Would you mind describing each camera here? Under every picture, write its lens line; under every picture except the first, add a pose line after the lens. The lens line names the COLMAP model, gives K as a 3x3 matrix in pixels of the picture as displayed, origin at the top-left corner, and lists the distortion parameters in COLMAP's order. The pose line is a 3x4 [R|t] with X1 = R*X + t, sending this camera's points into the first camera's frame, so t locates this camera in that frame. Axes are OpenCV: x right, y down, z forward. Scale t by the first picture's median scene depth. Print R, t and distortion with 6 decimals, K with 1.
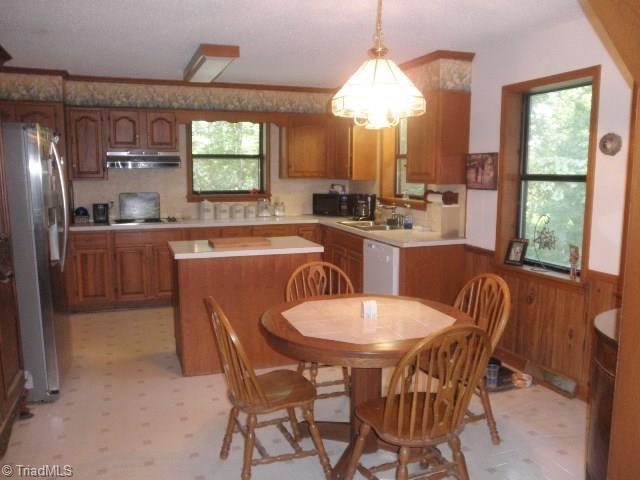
lens RADIAL K [[529.8, 0, 325.9], [0, 529.8, 243.2], [0, 0, 1]] dist [-0.119765, 0.109128]
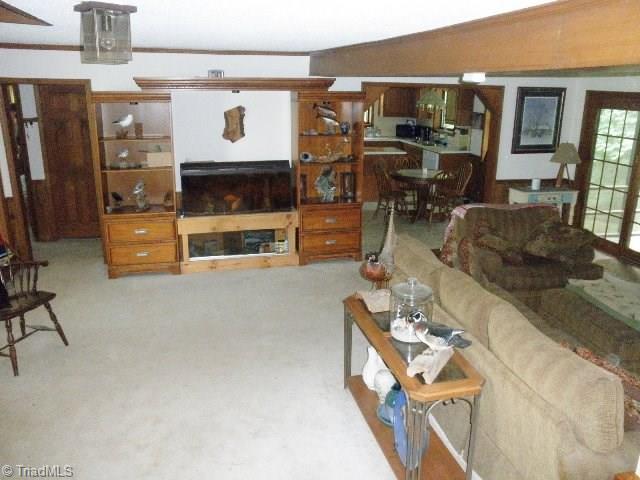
lens RADIAL K [[529.8, 0, 325.9], [0, 529.8, 243.2], [0, 0, 1]] dist [-0.119765, 0.109128]
pose [[0.994014, 0.044368, -0.099835, -0.075211], [-0.028306, 0.987209, 0.156899, 0.035802], [0.105520, -0.153134, 0.982556, -0.983383]]
